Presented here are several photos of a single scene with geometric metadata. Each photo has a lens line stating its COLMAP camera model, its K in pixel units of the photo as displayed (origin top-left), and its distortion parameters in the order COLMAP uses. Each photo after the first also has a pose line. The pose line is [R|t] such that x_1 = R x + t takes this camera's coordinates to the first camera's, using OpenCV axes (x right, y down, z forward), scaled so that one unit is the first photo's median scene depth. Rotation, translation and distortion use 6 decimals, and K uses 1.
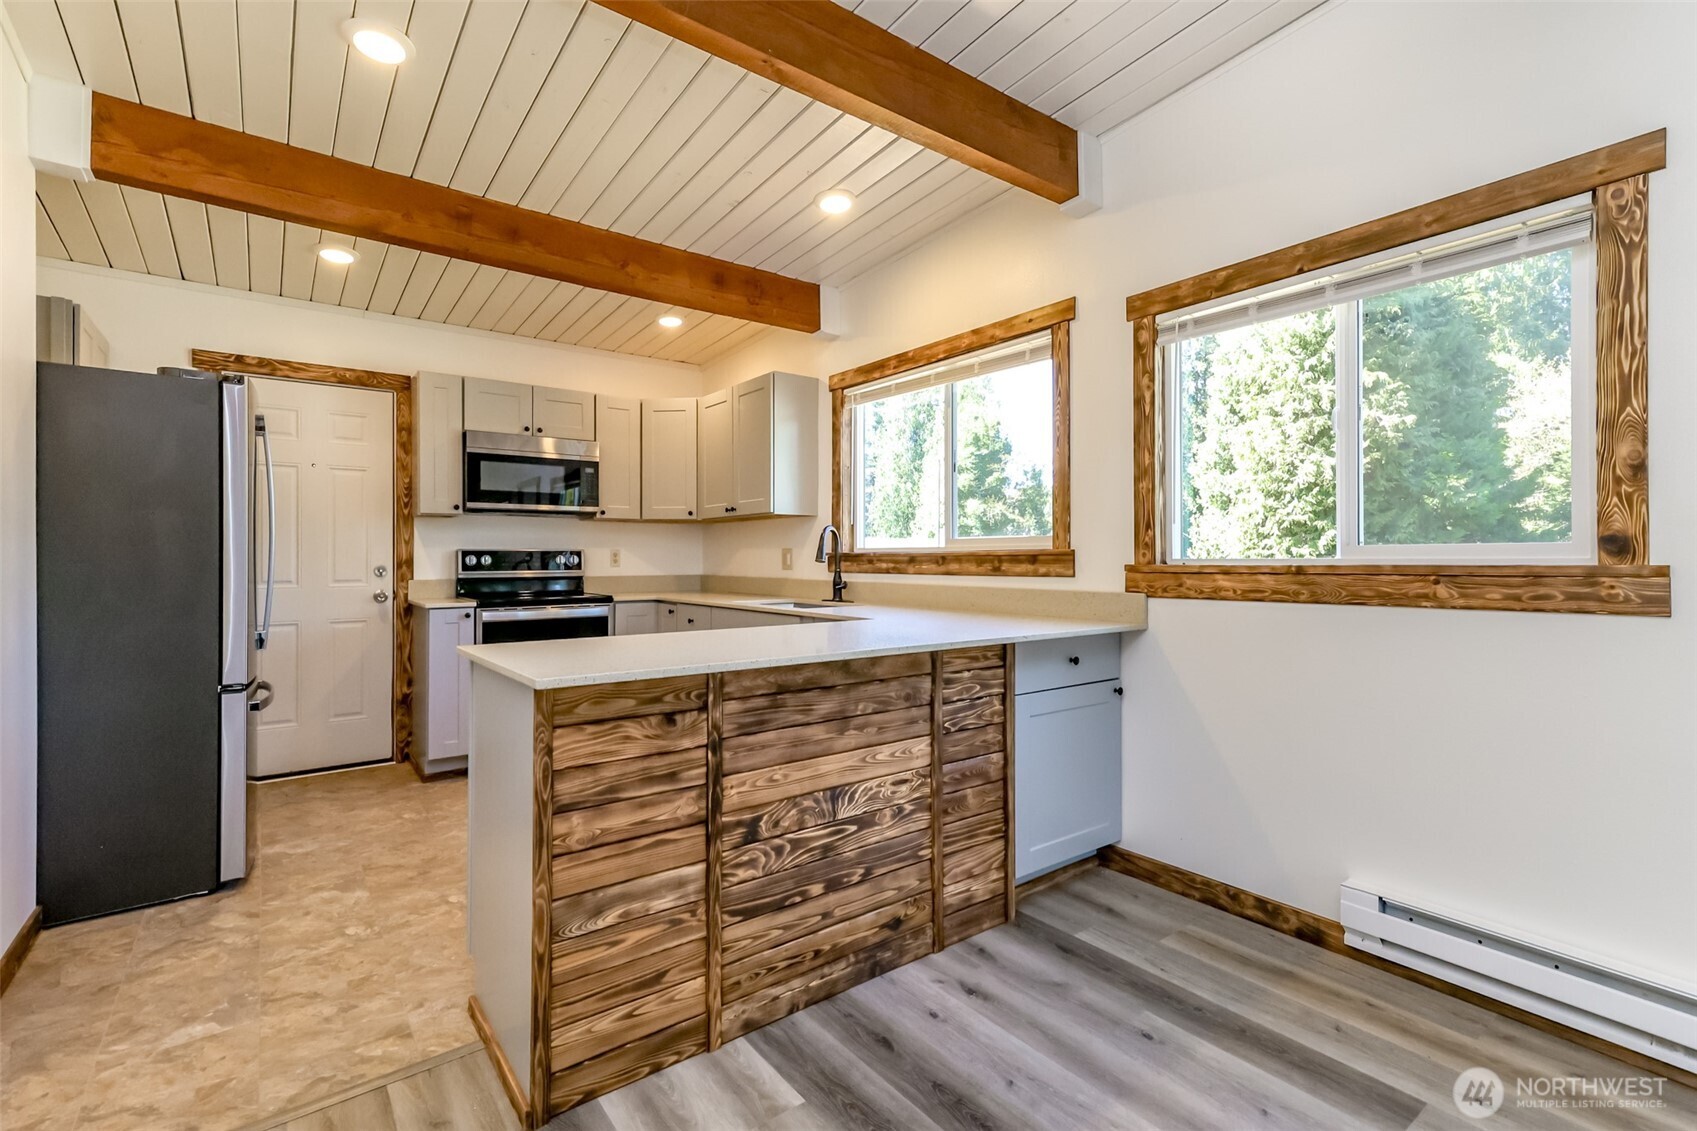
lens RADIAL K [[796.0, 0, 932.1], [0, 796.0, 556.8], [0, 0, 1]] dist [0.014694, 0.000006]
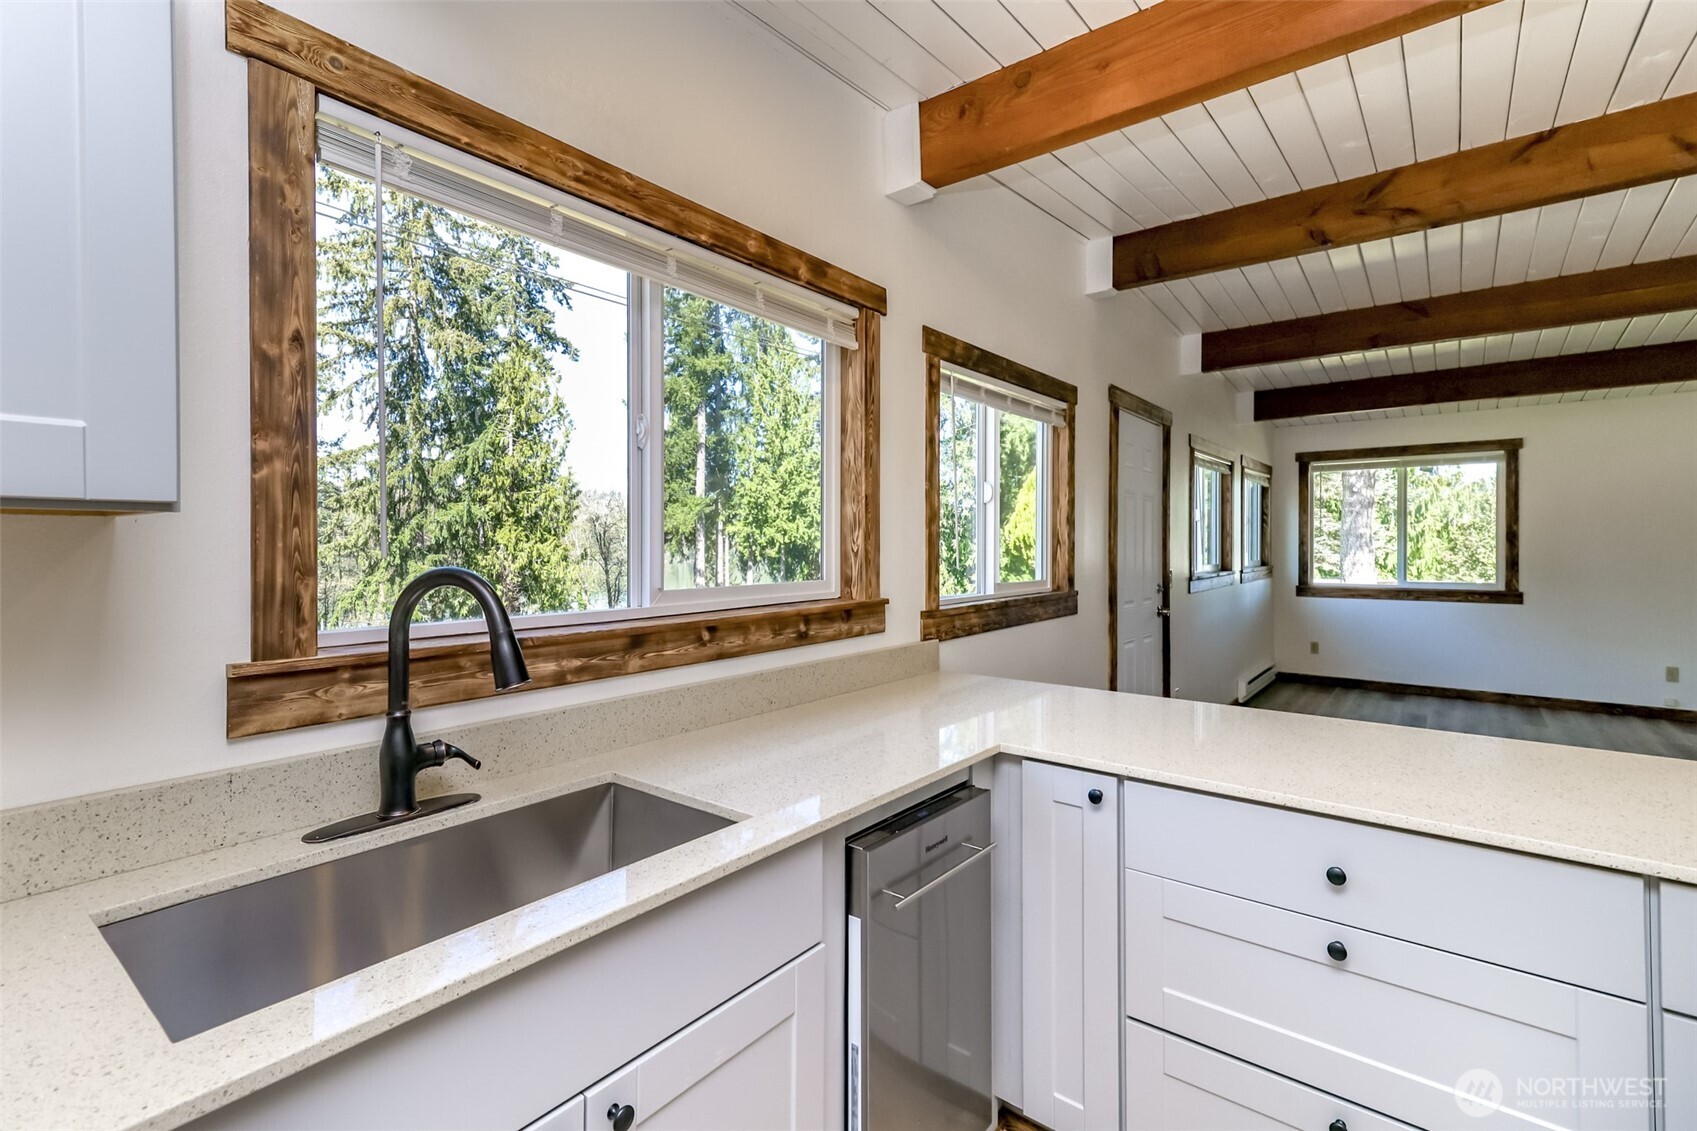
lens RADIAL K [[777.3, 0, 789.7], [0, 777.3, 546.8], [0, 0, 1]] dist [0.024172, 0.000053]
pose [[-0.172028, -0.005862, 0.985075, -0.733868], [-0.004251, 0.999977, 0.005208, -0.081340], [-0.985083, -0.003292, -0.172049, 1.531460]]
